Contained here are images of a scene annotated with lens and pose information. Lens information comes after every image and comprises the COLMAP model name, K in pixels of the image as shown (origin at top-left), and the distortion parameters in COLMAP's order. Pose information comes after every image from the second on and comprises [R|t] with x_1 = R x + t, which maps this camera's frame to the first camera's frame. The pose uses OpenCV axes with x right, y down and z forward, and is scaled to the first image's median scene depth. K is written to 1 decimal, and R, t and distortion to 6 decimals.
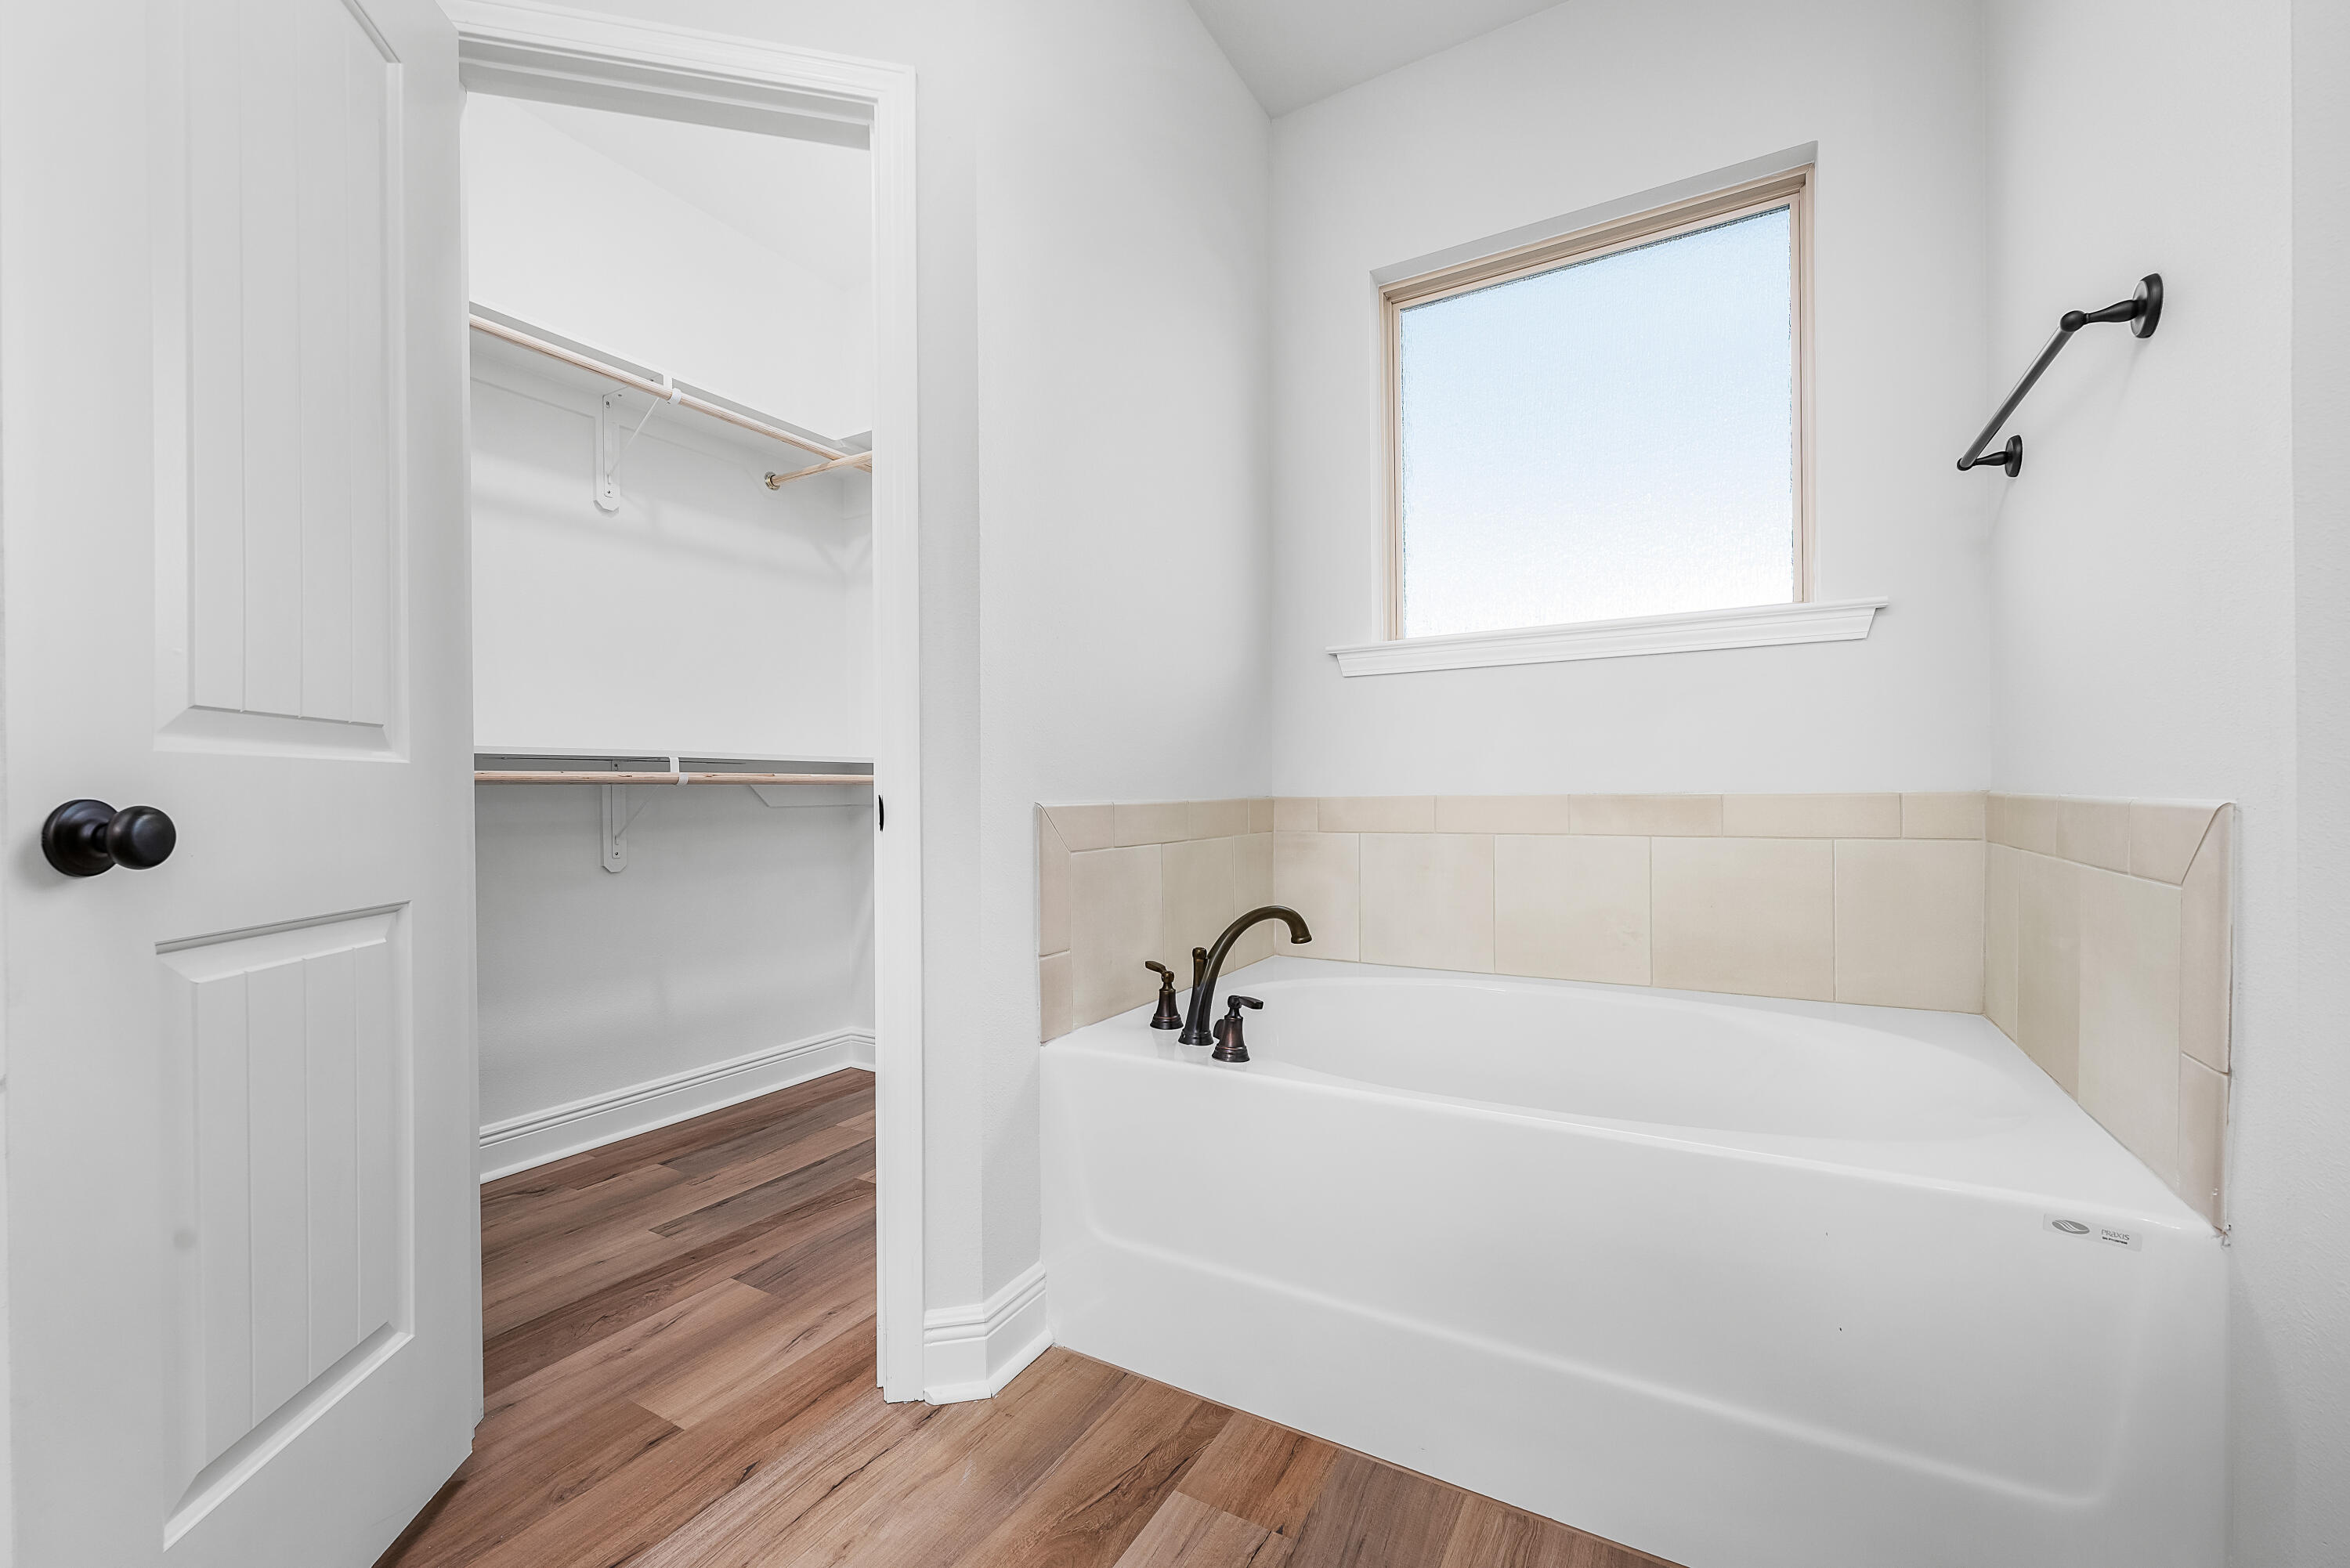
lens RADIAL K [[953.9, 0, 1179.4], [0, 953.9, 797.4], [0, 0, 1]] dist [-0.000598, -0.000242]
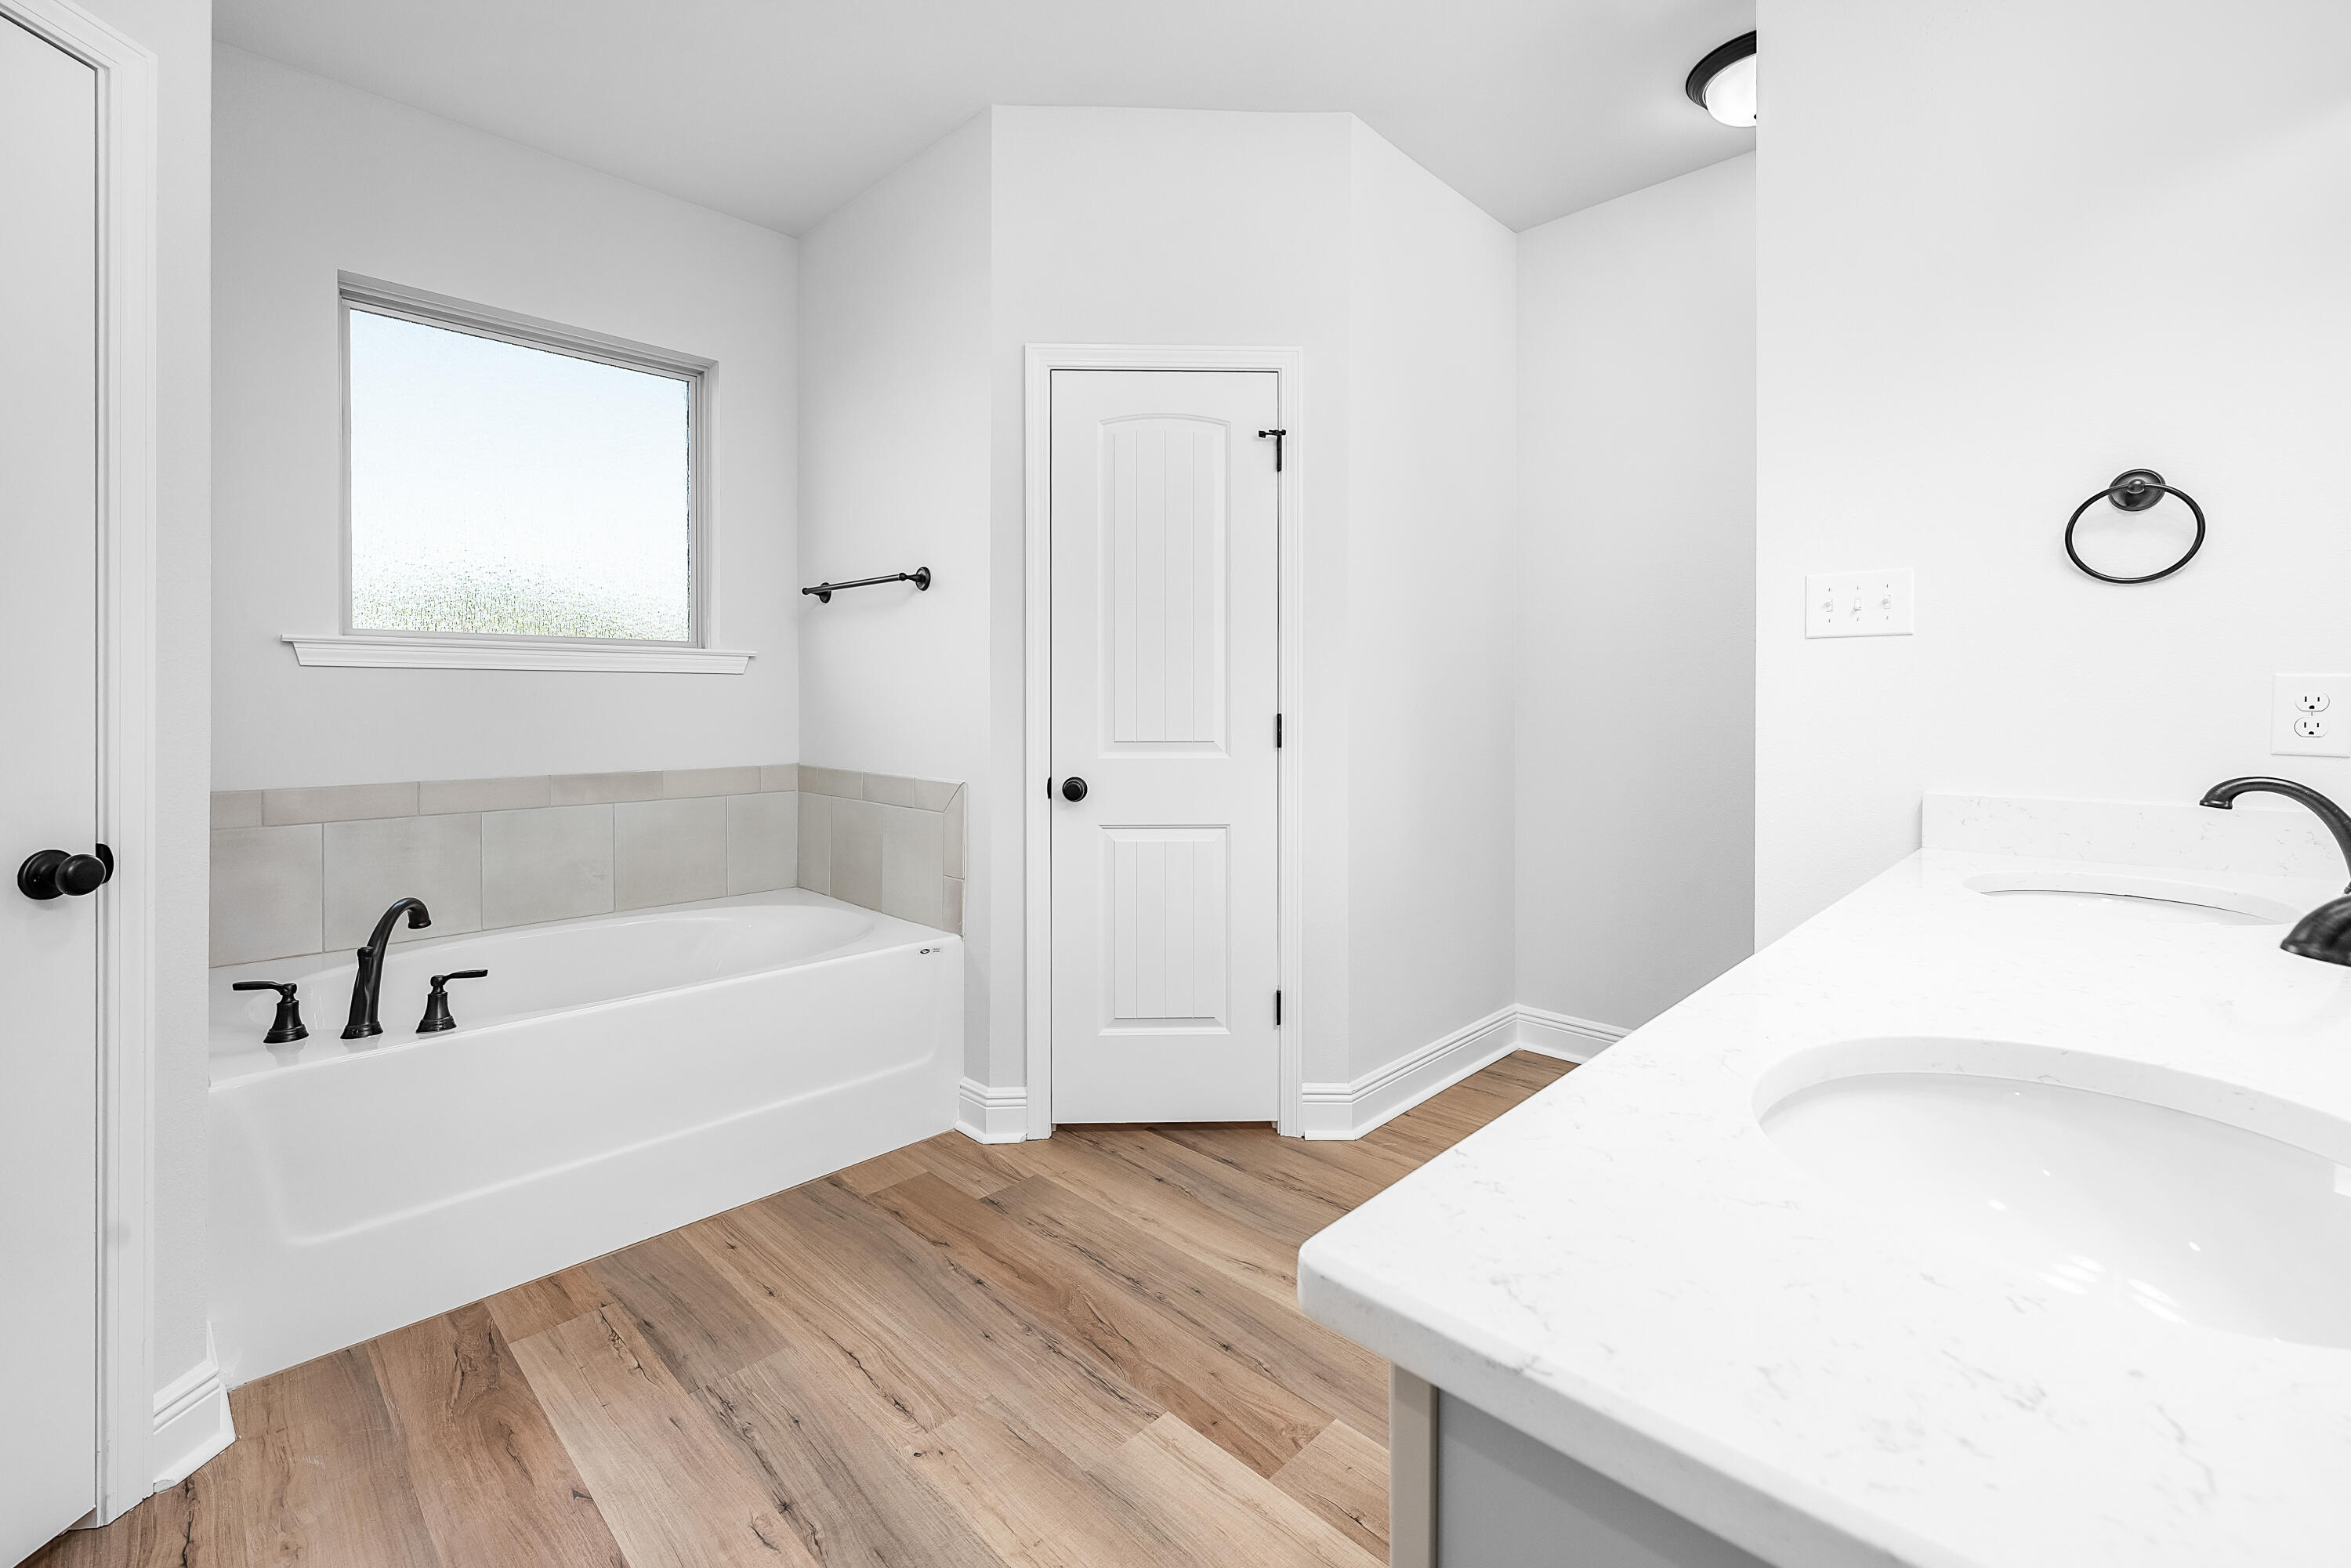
lens RADIAL K [[986.0, 0, 1190.8], [0, 986.0, 707.7], [0, 0, 1]] dist [-0.001076, -0.000082]
pose [[0.235535, 0.003295, 0.971860, -0.832950], [0.003731, 0.999984, -0.004295, -0.105488], [-0.971859, 0.004638, 0.235519, -0.177596]]
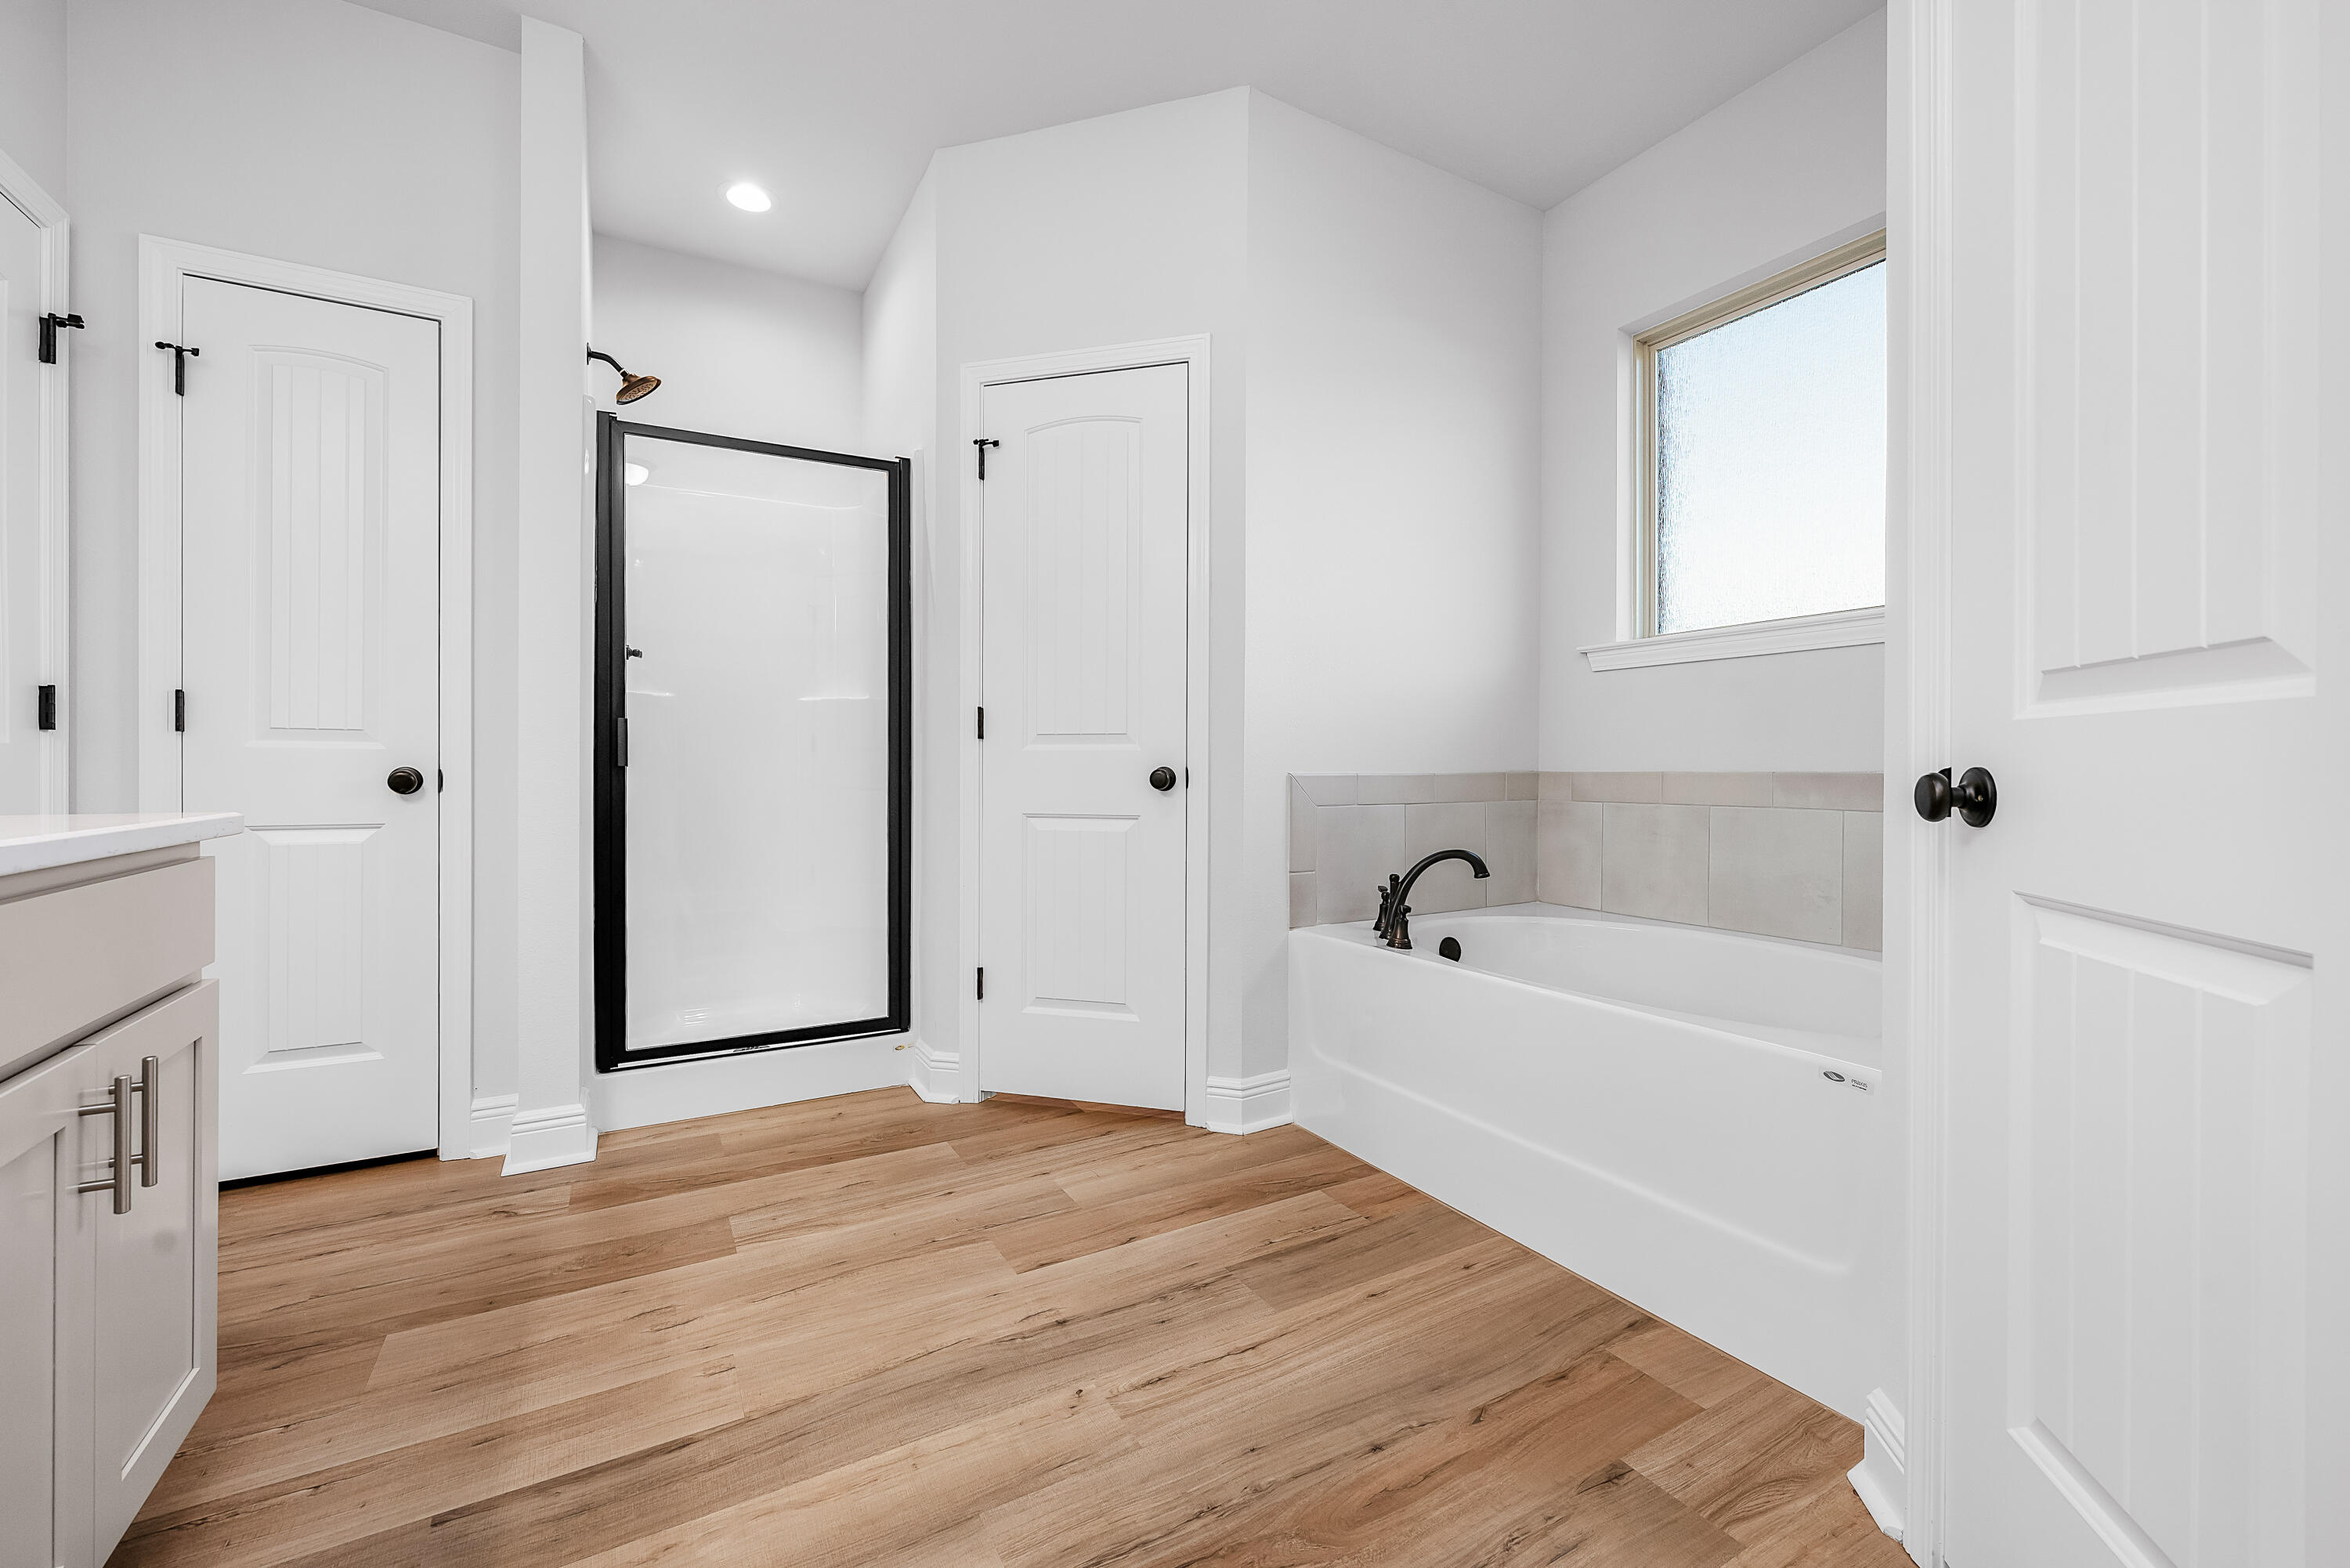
lens RADIAL K [[971.7, 0, 1177.3], [0, 971.7, 770.3], [0, 0, 1]] dist [-0.000713, 0.000021]
pose [[0.864843, 0.011093, -0.501919, 0.465813], [-0.011086, 0.999934, 0.002997, -0.000886], [0.501919, 0.002972, 0.864909, -0.435545]]
